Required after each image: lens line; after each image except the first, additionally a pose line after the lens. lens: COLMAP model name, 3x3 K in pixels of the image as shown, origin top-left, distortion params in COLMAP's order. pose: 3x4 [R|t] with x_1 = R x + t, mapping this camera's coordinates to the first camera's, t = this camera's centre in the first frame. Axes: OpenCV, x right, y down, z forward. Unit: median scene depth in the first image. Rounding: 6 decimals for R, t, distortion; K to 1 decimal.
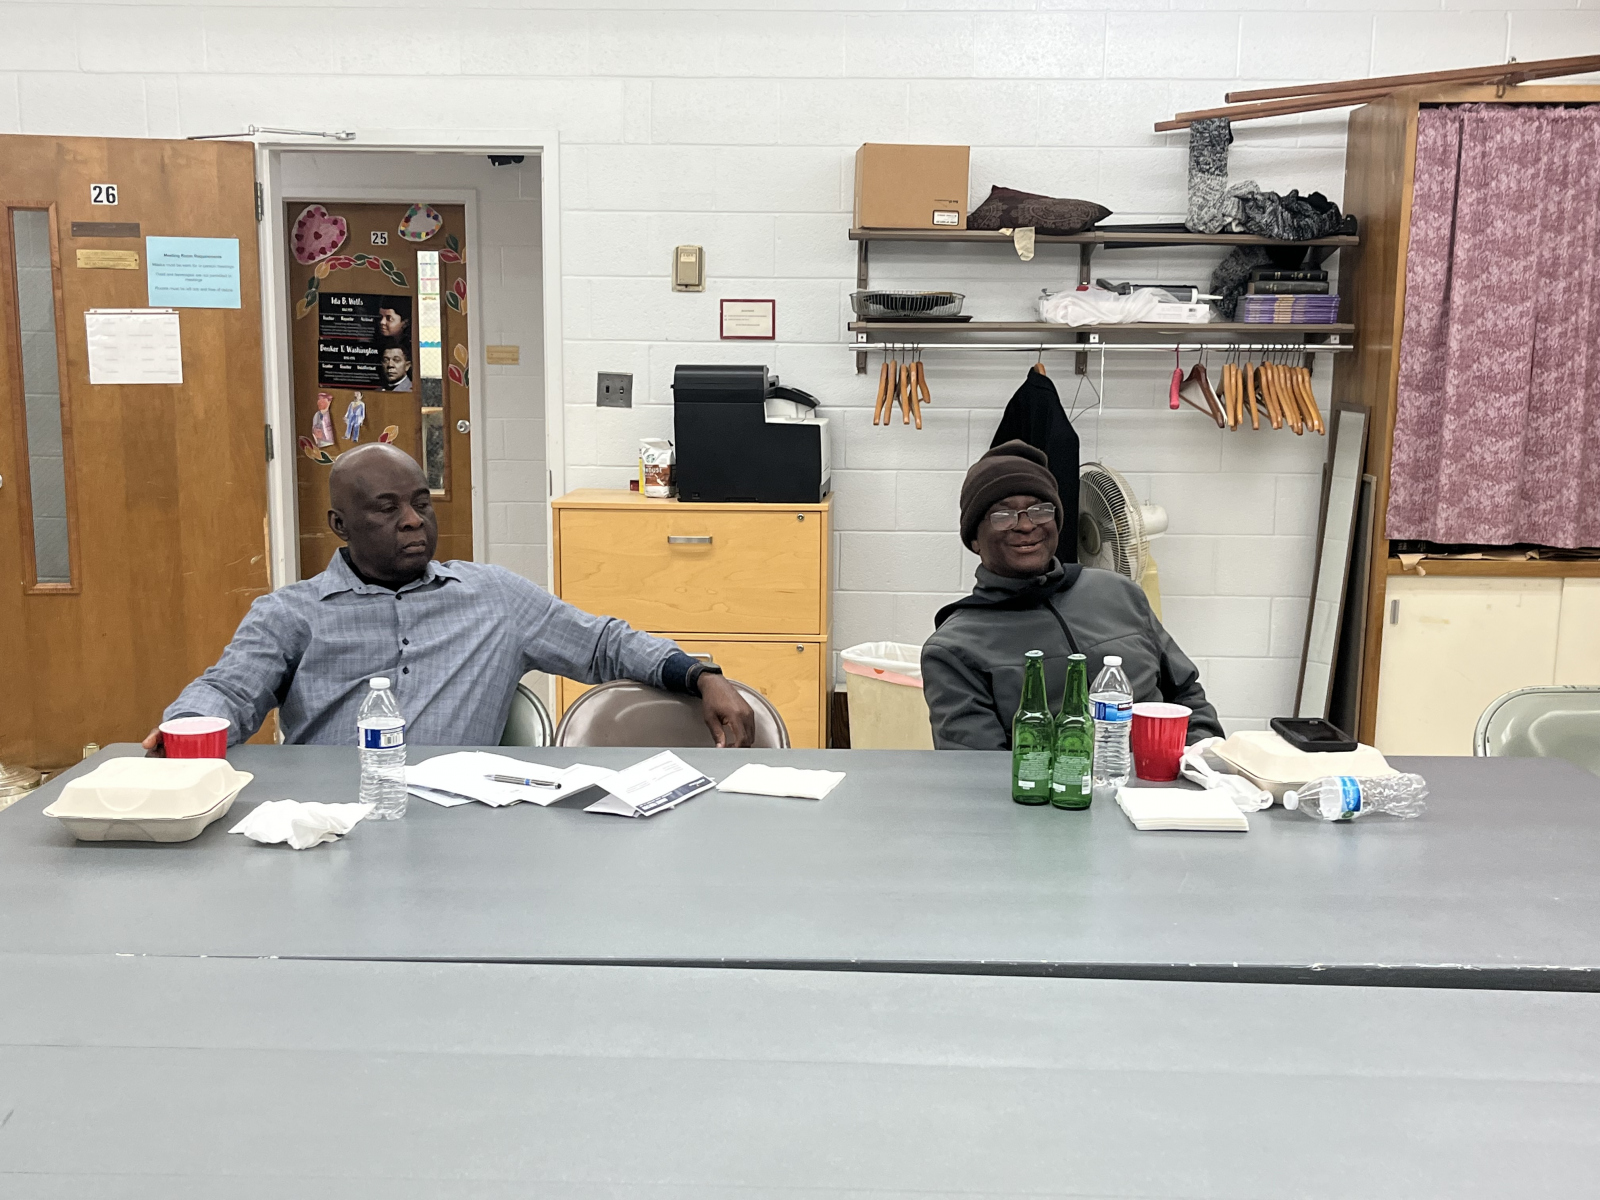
lens RADIAL K [[1720.4, 0, 794.0], [0, 1720.4, 592.3], [0, 0, 1]] dist [0.130570, 0.000000]
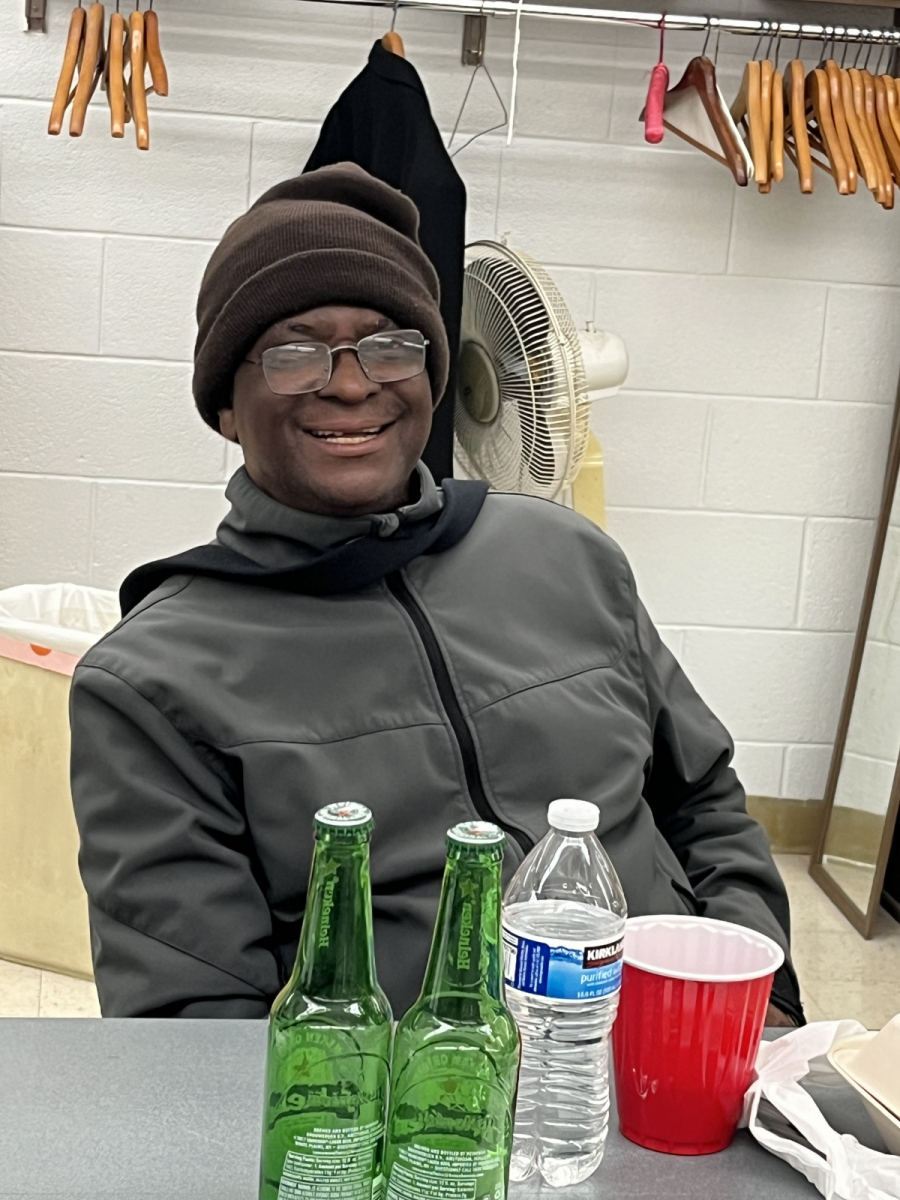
lens RADIAL K [[2629.8, 0, 448.5], [0, 2629.8, 602.6], [0, 0, 1]] dist [0.127771, 0.000000]
pose [[0.985134, 0.031584, 0.168858, 0.035927], [-0.042102, 0.997366, 0.059071, -0.015569], [-0.166548, -0.065302, 0.983869, 0.249274]]
